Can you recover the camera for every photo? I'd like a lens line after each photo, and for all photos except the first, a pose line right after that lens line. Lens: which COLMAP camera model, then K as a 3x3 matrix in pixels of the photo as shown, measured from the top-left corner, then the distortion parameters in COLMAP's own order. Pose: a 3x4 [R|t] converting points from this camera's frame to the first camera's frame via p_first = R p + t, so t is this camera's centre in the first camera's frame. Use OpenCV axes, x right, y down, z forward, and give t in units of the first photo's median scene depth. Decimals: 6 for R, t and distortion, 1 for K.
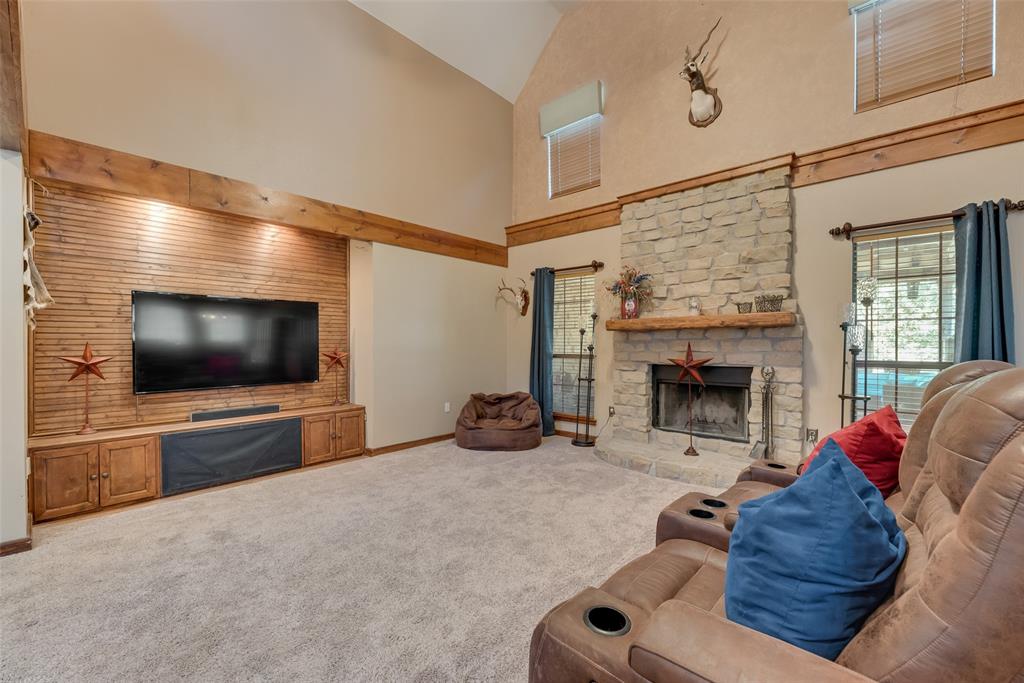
lens RADIAL K [[433.5, 0, 508.2], [0, 433.5, 344.6], [0, 0, 1]] dist [-0.000519, 0.000189]
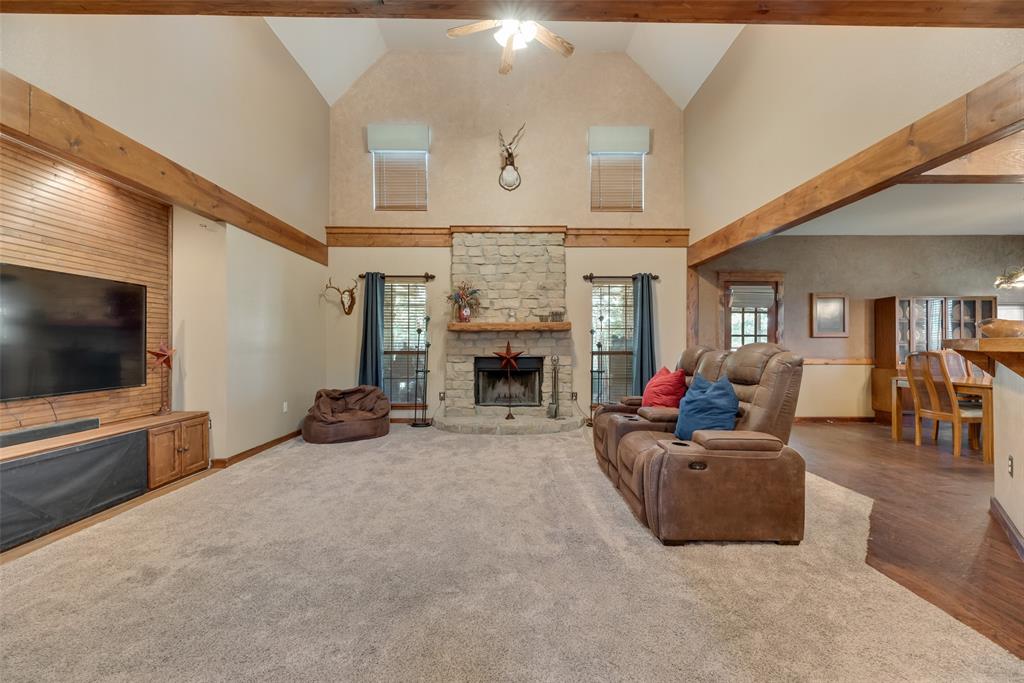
lens RADIAL K [[433.5, 0, 508.2], [0, 433.5, 344.6], [0, 0, 1]] dist [-0.000519, 0.000189]
pose [[0.723379, 0.004921, 0.690434, -0.529914], [0.000621, 0.999970, -0.007779, 0.018056], [-0.690451, 0.006056, 0.723354, -0.031515]]
